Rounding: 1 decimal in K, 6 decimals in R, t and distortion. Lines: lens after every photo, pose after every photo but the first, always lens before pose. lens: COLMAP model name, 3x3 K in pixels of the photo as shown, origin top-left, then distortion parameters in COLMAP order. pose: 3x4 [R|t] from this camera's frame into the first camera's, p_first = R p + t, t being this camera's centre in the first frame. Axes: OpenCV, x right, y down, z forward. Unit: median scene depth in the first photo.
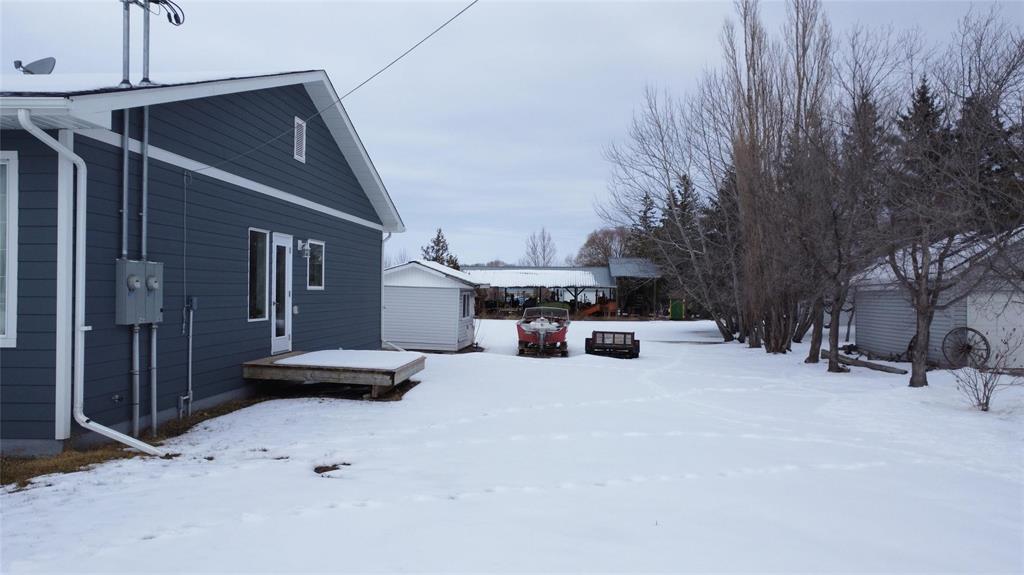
lens RADIAL K [[745.4, 0, 512.0], [0, 745.4, 287.5], [0, 0, 1]] dist [-0.160867, 0.246828]
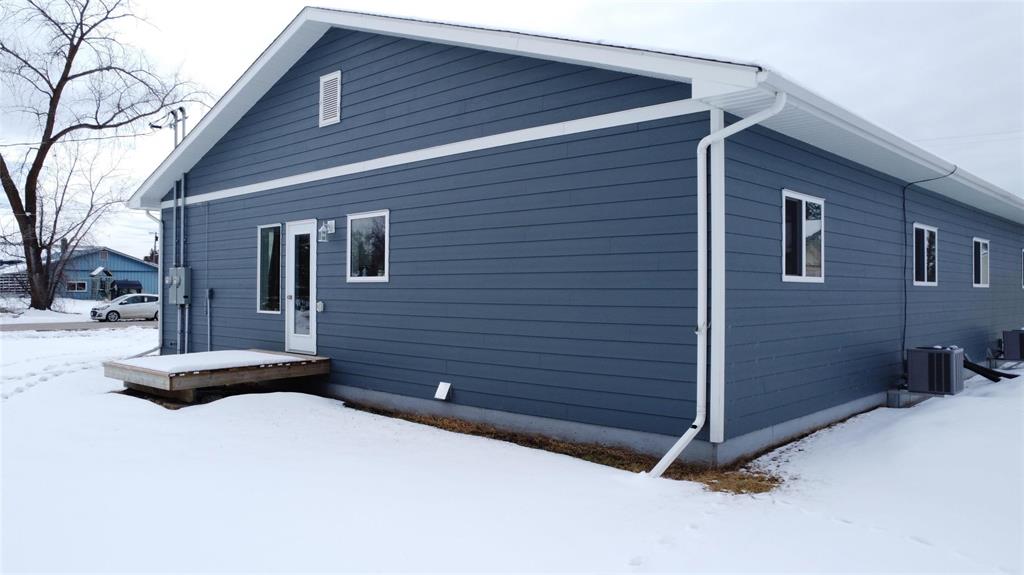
lens RADIAL K [[745.4, 0, 512.0], [0, 745.4, 287.5], [0, 0, 1]] dist [-0.160867, 0.246828]
pose [[-0.617186, -0.009277, -0.786762, 0.112512], [-0.001645, 0.999944, -0.010500, 0.008504], [0.786815, -0.005187, -0.617167, 0.832624]]
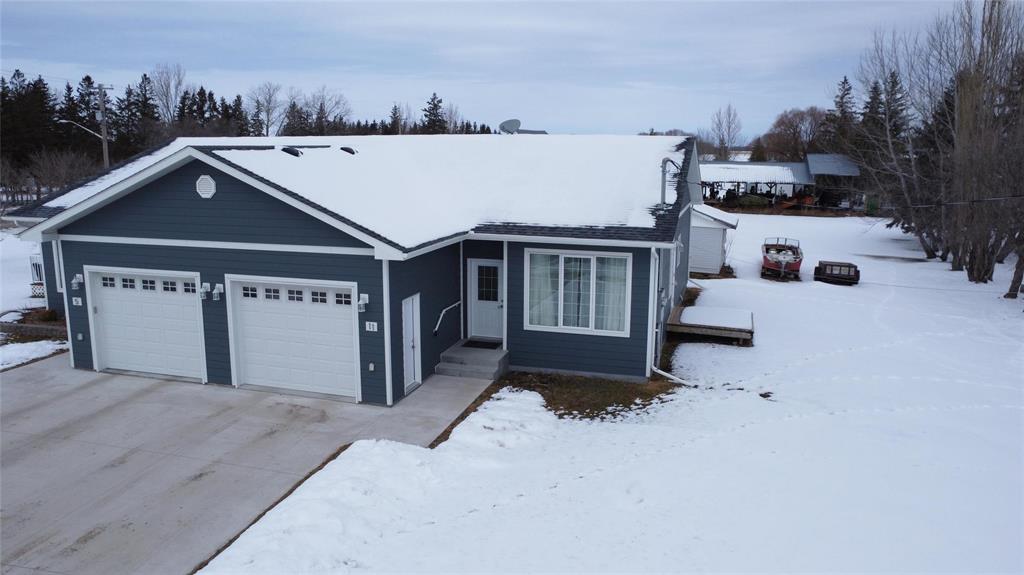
lens RADIAL K [[724.4, 0, 512.0], [0, 724.4, 287.5], [0, 0, 1]] dist [-0.074799, 0.116516]
pose [[0.975035, 0.036840, -0.218974, -0.146740], [0.005777, 0.981598, 0.190870, -0.142002], [0.221976, -0.187370, 0.956880, -0.348459]]
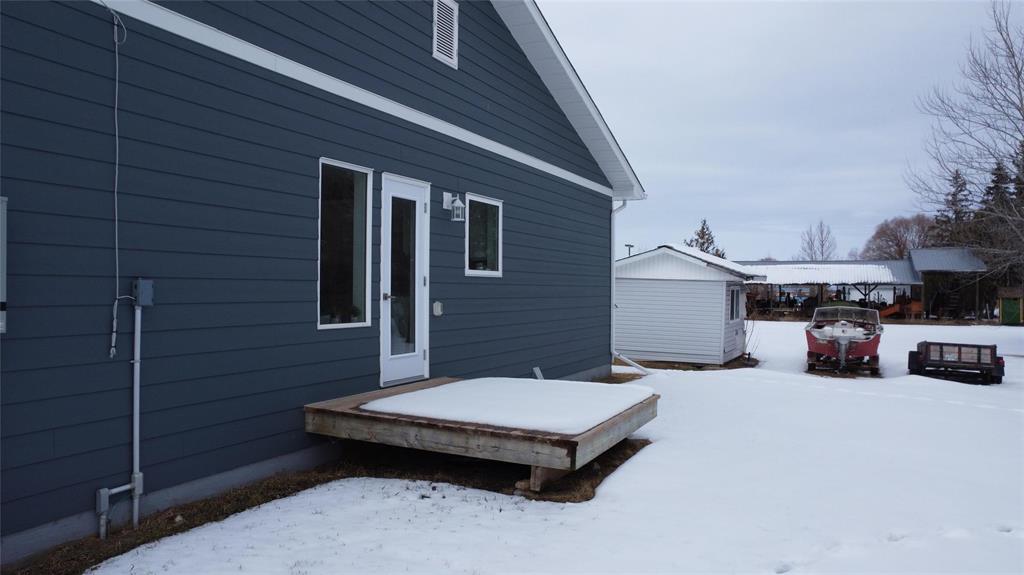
lens RADIAL K [[745.4, 0, 512.0], [0, 745.4, 287.5], [0, 0, 1]] dist [-0.160867, 0.246828]
pose [[0.937334, -0.003308, -0.348417, -0.013650], [0.003449, 0.999994, -0.000216, 0.006800], [0.348415, -0.000999, 0.937340, 0.225555]]
